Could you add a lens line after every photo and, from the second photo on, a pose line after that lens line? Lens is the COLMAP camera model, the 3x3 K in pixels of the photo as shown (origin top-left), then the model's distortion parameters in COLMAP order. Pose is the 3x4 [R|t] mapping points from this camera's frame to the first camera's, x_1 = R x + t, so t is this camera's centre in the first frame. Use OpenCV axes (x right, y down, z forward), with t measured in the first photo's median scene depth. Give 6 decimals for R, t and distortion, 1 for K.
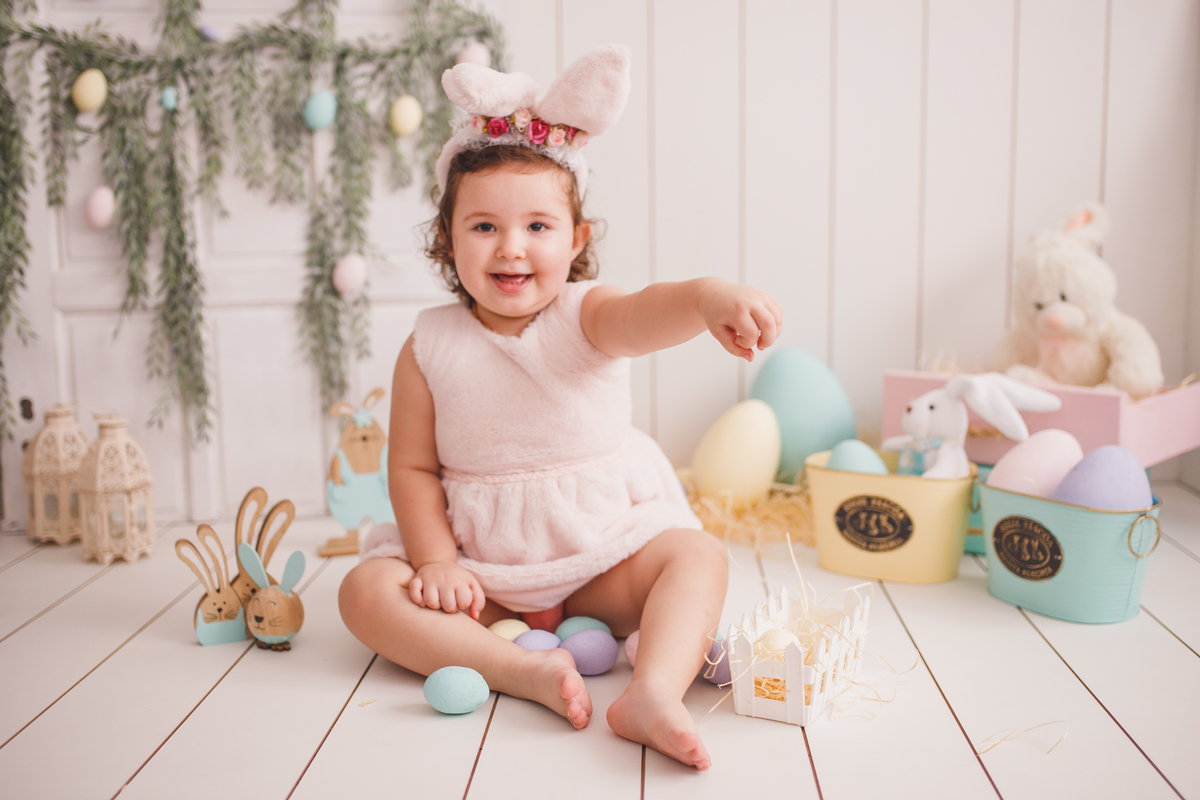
lens RADIAL K [[1193.4, 0, 559.3], [0, 1193.4, 330.7], [0, 0, 1]] dist [-0.017988, 0.000000]
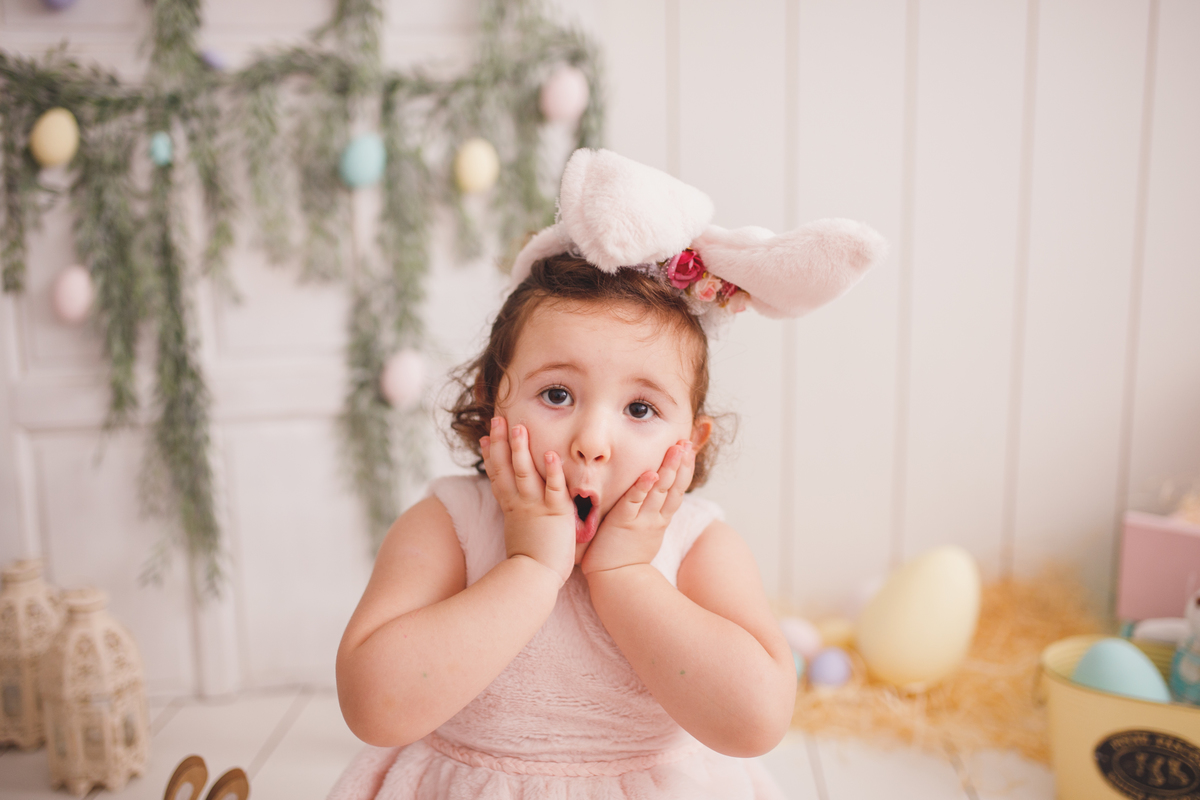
lens RADIAL K [[1193.4, 0, 591.6], [0, 1193.4, 369.7], [0, 0, 1]] dist [-0.017988, 0.000000]
pose [[0.999987, -0.003733, -0.003394, -0.054595], [0.003860, 0.999266, 0.038112, -0.082401], [0.003250, -0.038125, 0.999268, 0.245593]]
